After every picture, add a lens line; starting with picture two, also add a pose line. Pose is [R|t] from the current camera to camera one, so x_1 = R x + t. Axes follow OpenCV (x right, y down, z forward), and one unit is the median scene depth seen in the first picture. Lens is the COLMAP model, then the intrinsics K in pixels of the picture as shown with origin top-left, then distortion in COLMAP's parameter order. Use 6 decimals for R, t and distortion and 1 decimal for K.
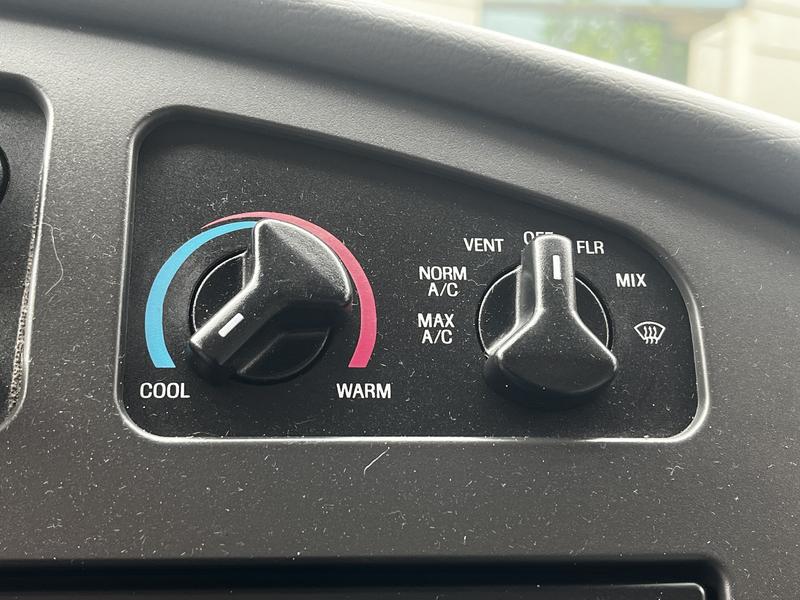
lens RADIAL K [[1097.5, 0, 400.0], [0, 1097.5, 300.0], [0, 0, 1]] dist [0.149299, -0.056016]
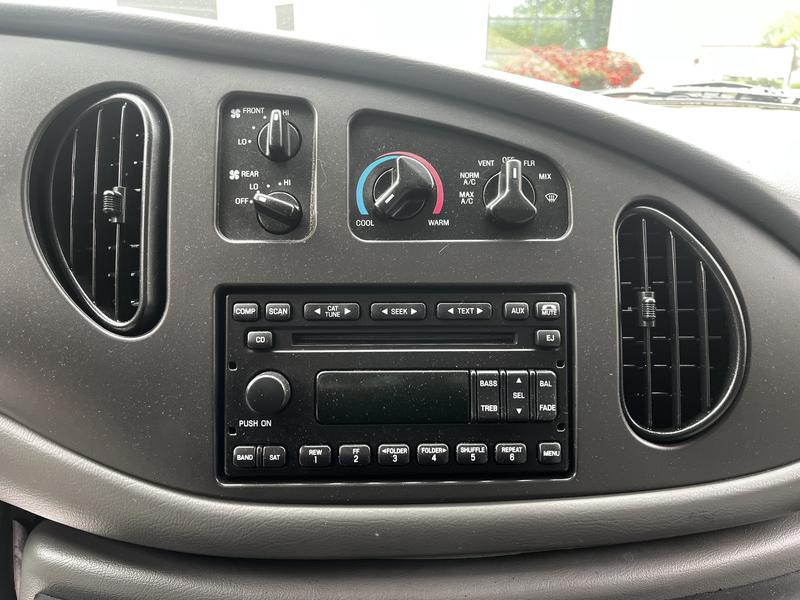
lens RADIAL K [[602.7, 0, 400.0], [0, 602.7, 300.0], [0, 0, 1]] dist [0.003095, 0.000469]
pose [[0.997424, 0.004320, -0.071608, -0.020613], [0.012997, 0.970785, 0.239599, -0.082070], [0.070551, -0.239913, 0.968228, -0.435887]]
